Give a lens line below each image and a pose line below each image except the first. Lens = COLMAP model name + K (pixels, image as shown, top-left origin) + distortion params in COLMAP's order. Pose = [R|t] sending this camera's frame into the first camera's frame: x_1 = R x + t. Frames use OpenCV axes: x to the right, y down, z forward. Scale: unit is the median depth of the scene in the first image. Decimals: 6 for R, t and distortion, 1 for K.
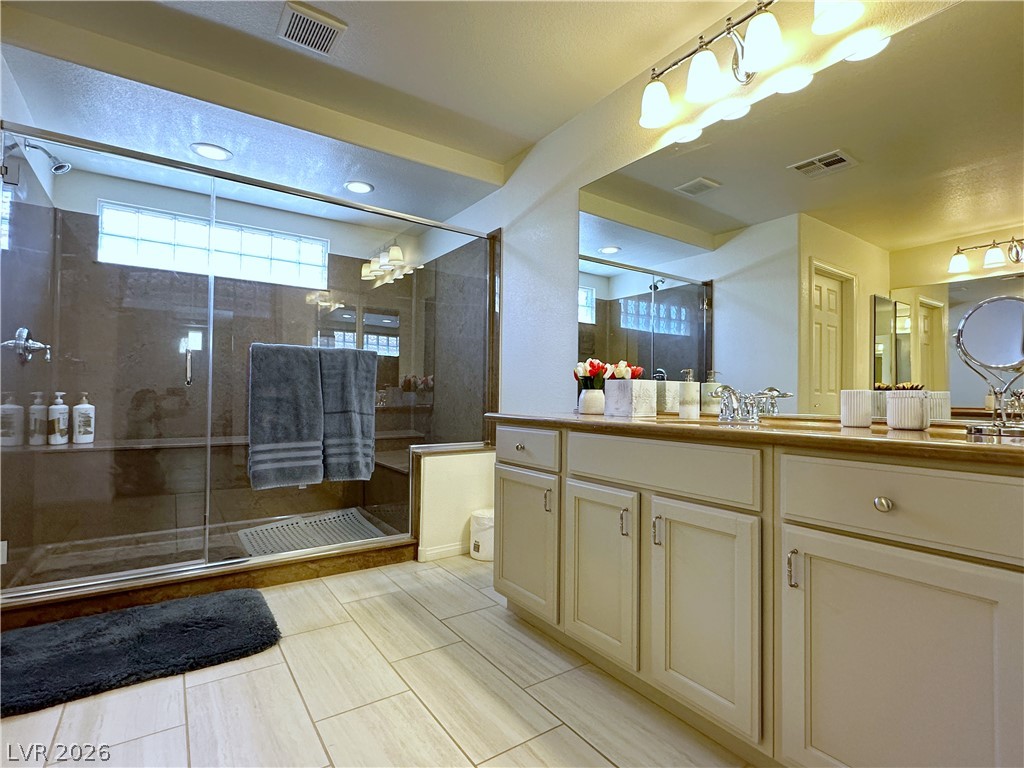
lens RADIAL K [[503.6, 0, 509.5], [0, 503.6, 383.4], [0, 0, 1]] dist [0.000557, -0.000964]
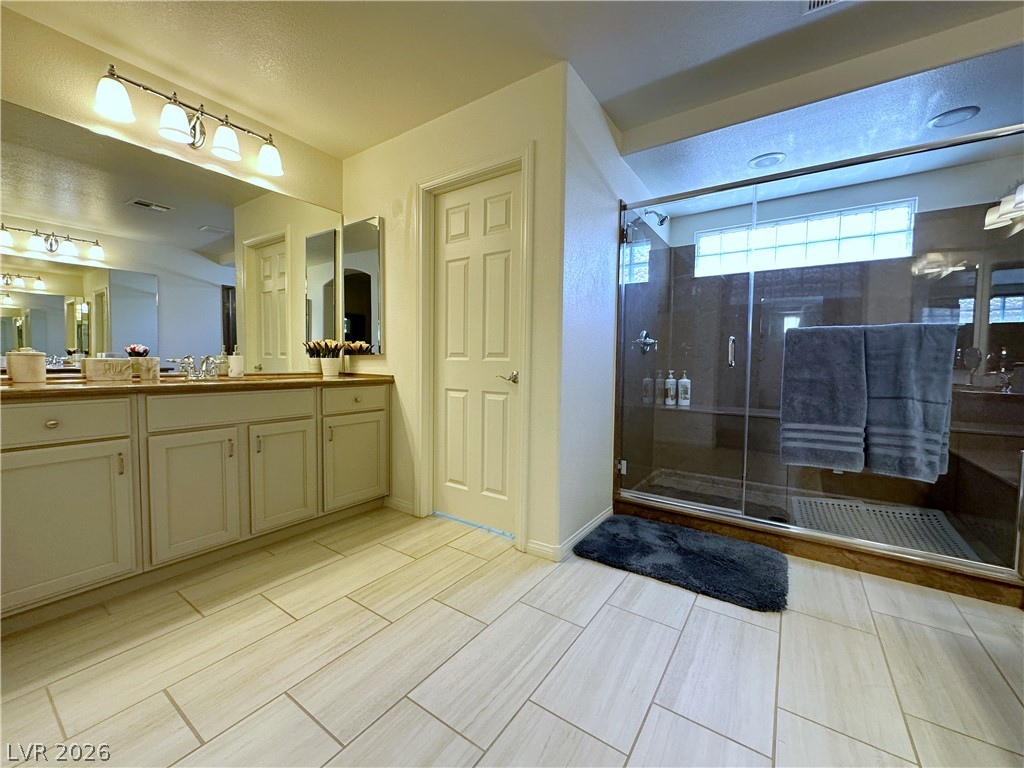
lens RADIAL K [[409.5, 0, 511.8], [0, 409.5, 382.0], [0, 0, 1]] dist [-0.000625, 0.000318]
pose [[0.361059, 0.038202, -0.931760, 0.089836], [0.011560, 0.998900, 0.045435, -0.010586], [0.932471, -0.027175, 0.360220, 0.128660]]
